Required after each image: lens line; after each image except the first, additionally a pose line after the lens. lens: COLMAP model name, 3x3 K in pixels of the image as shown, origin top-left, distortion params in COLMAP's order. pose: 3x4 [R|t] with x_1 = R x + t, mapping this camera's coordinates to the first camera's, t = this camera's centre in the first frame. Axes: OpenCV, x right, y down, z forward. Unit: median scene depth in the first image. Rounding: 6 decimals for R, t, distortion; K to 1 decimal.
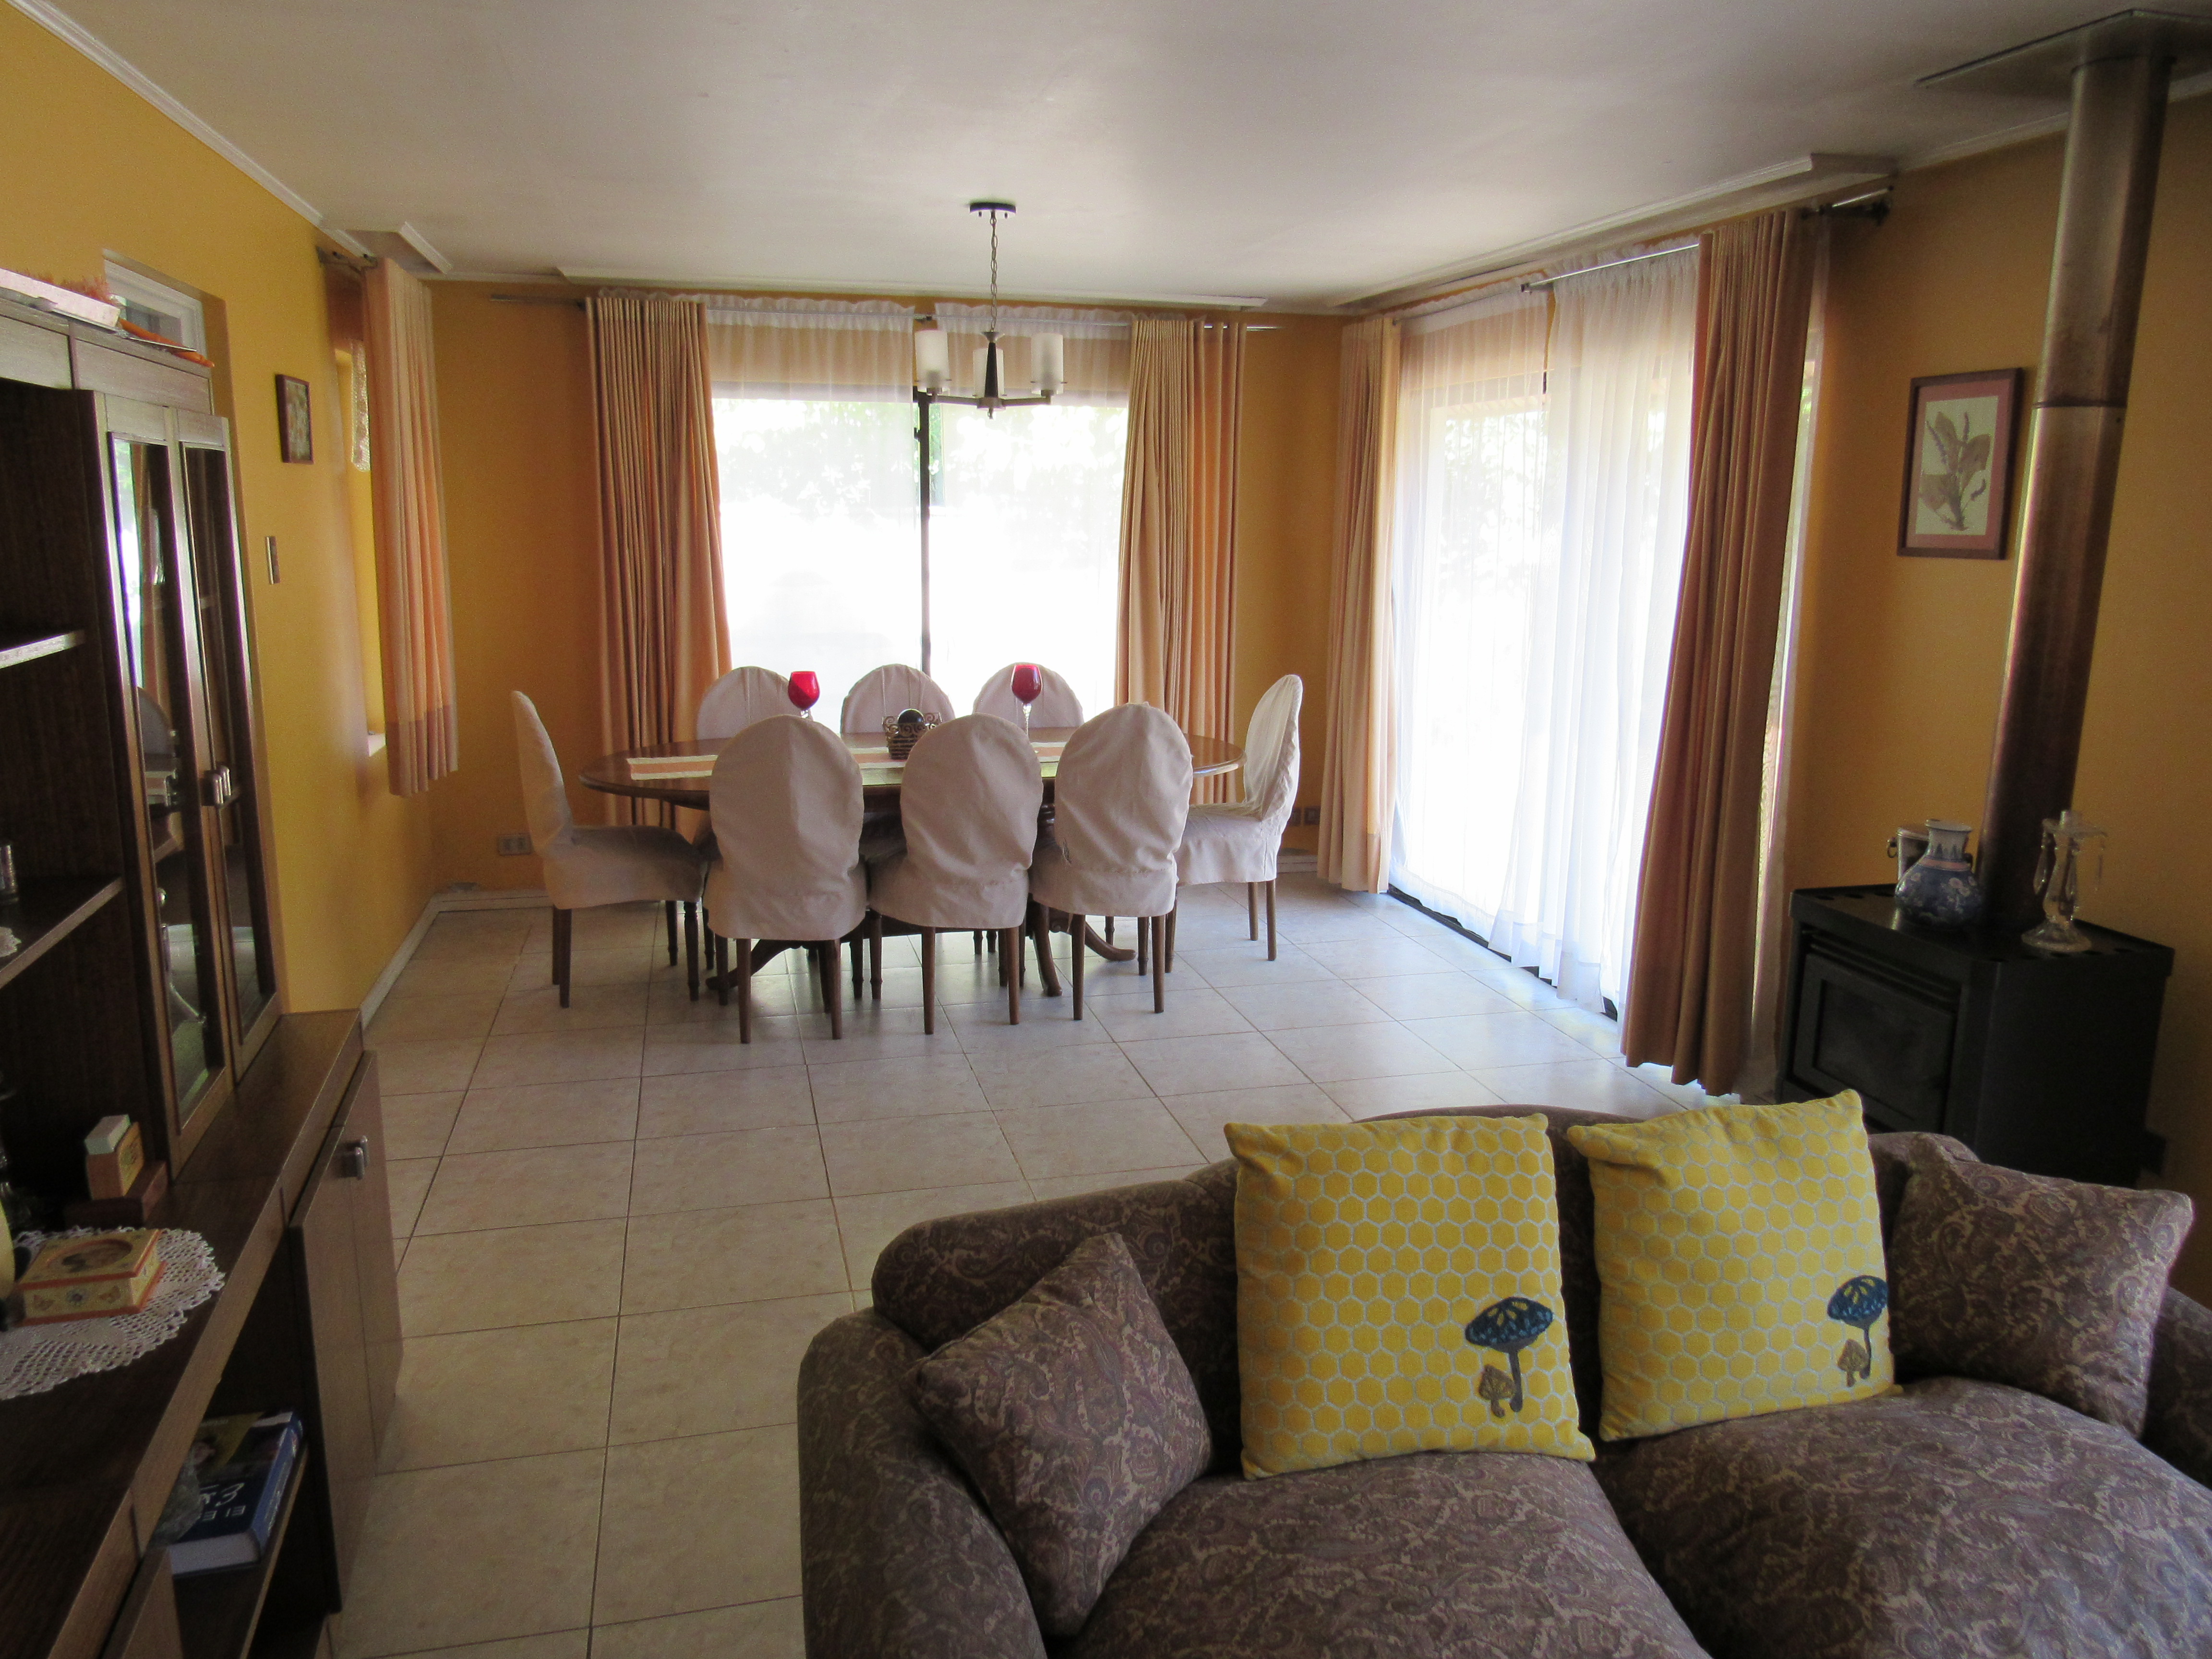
lens RADIAL K [[1567.4, 0, 1106.0], [0, 1567.4, 829.5], [0, 0, 1]] dist [-0.018570, -0.008889]
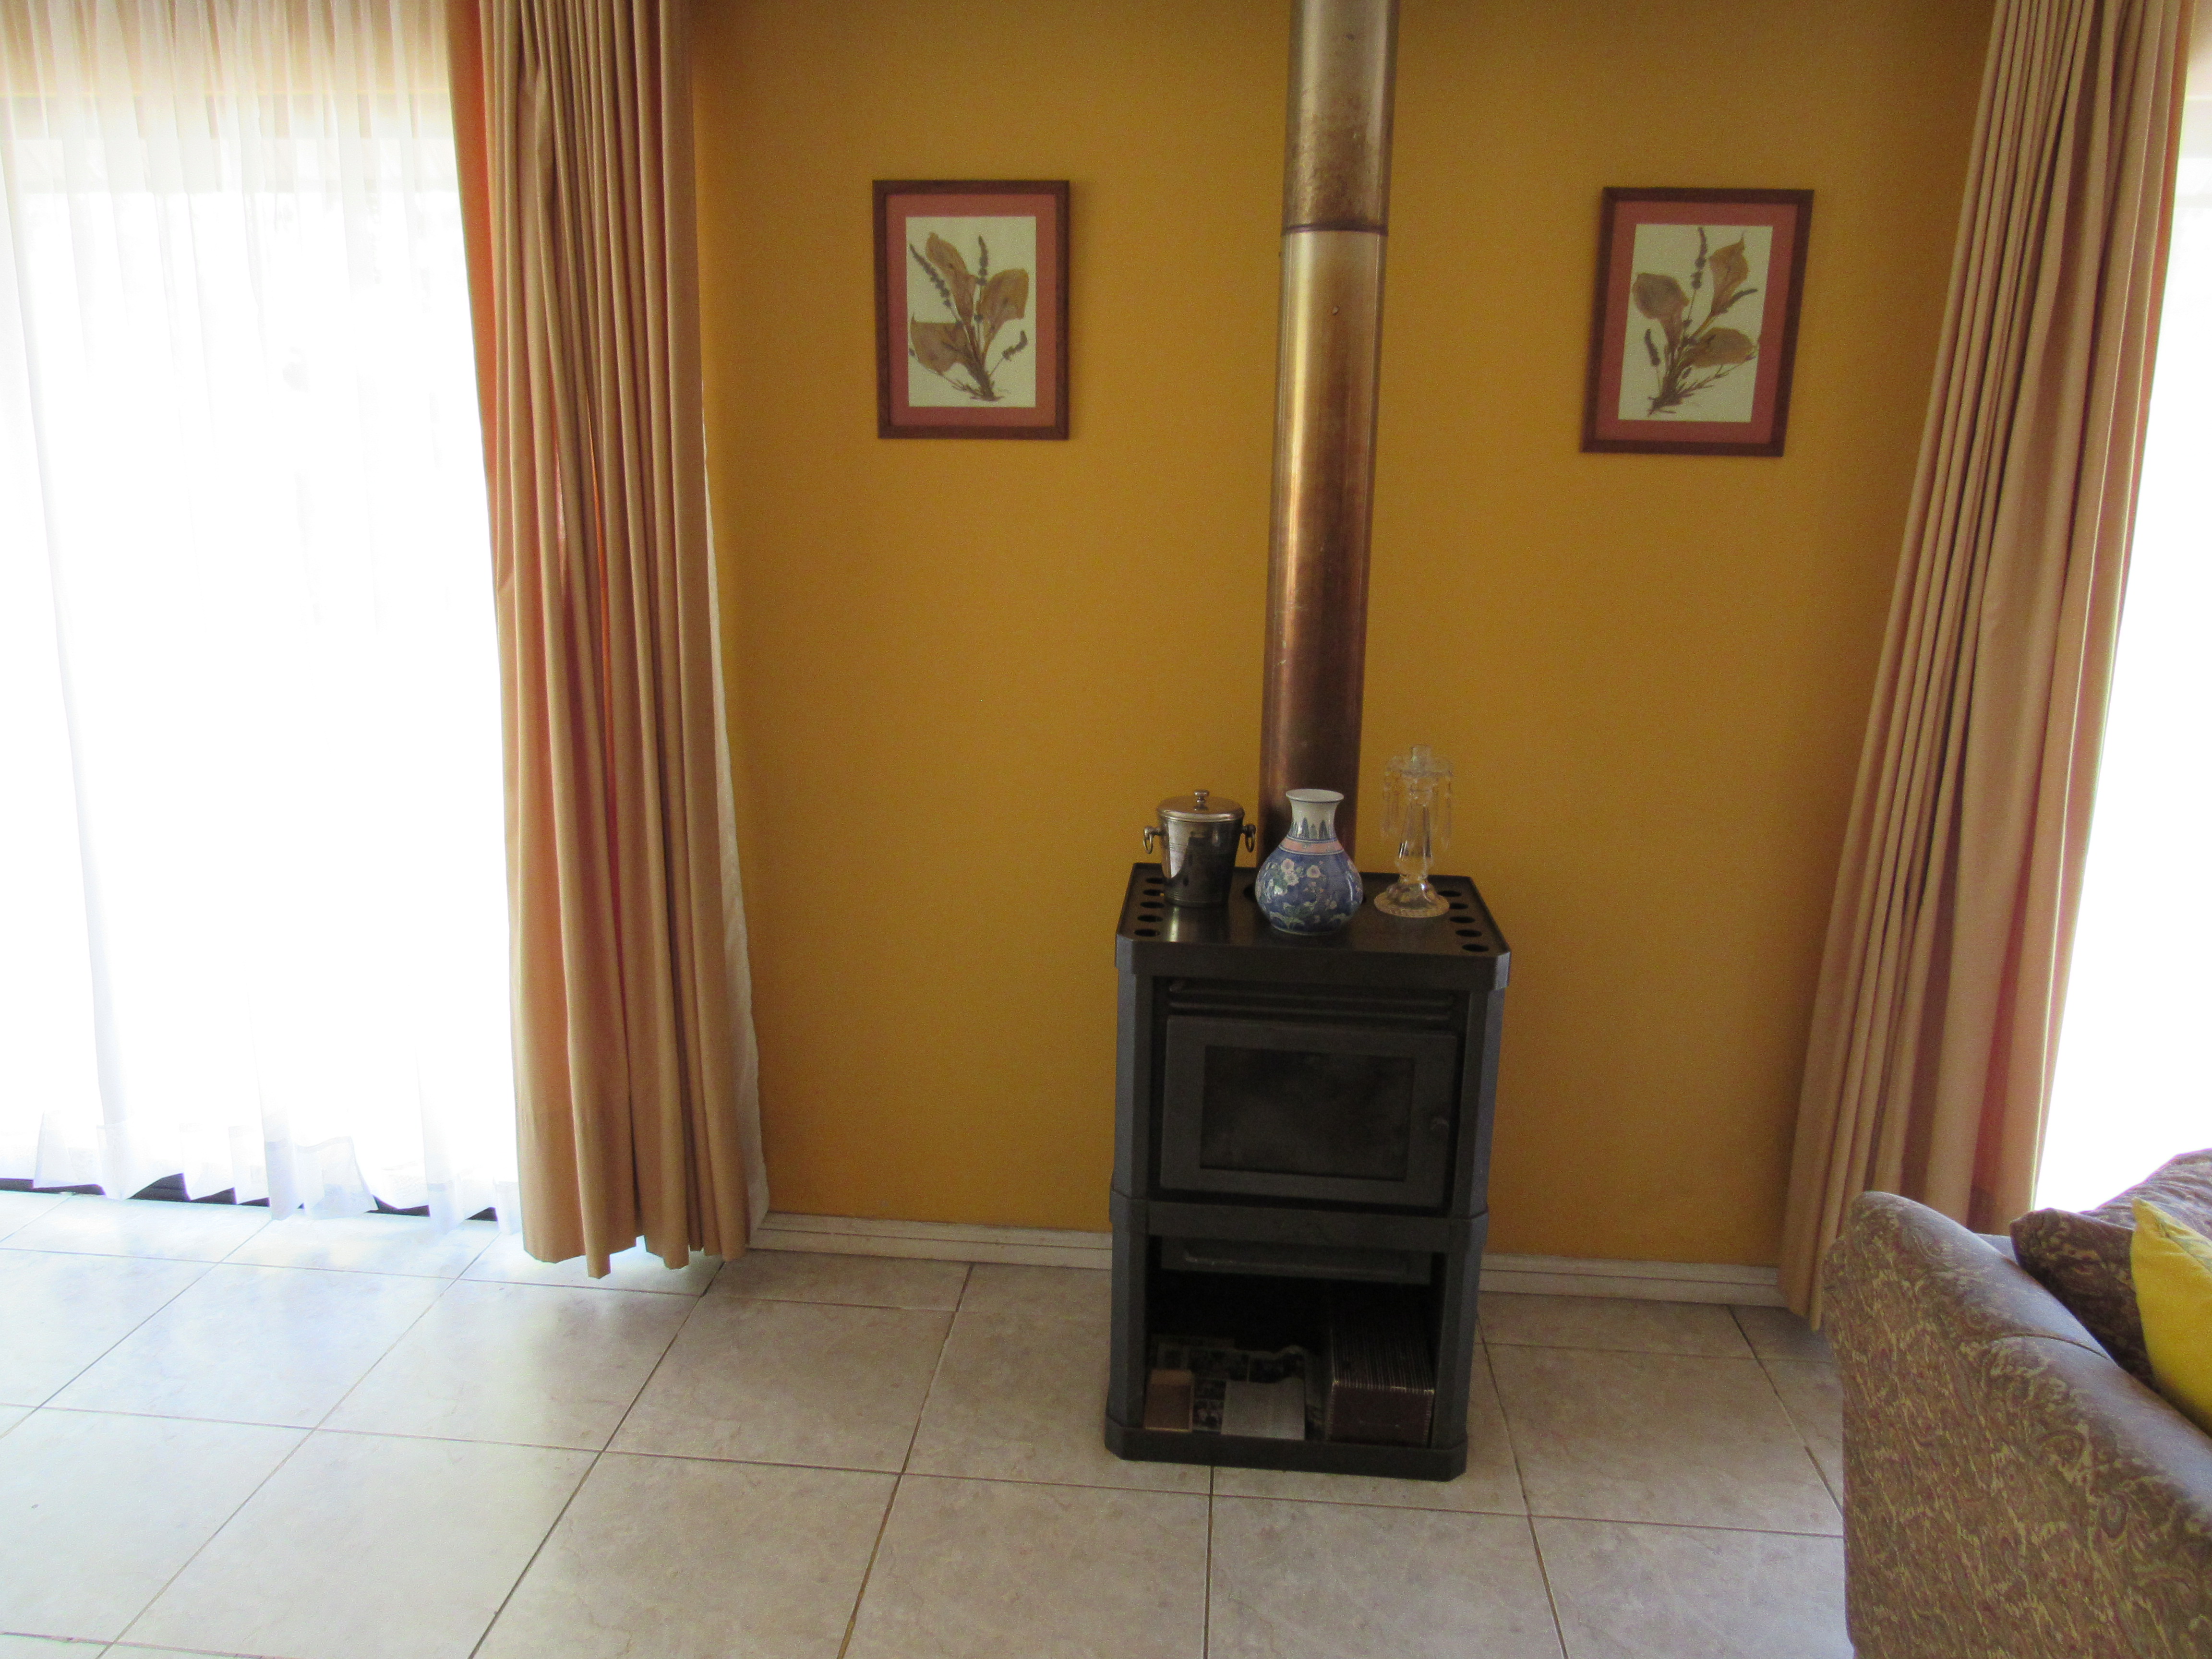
lens RADIAL K [[1567.4, 0, 1106.0], [0, 1567.4, 829.5], [0, 0, 1]] dist [-0.018570, -0.008889]
pose [[0.293726, -0.281924, 0.913369, -0.171647], [0.190696, 0.953593, 0.233015, -0.160263], [-0.936675, 0.105733, 0.333857, 0.718095]]
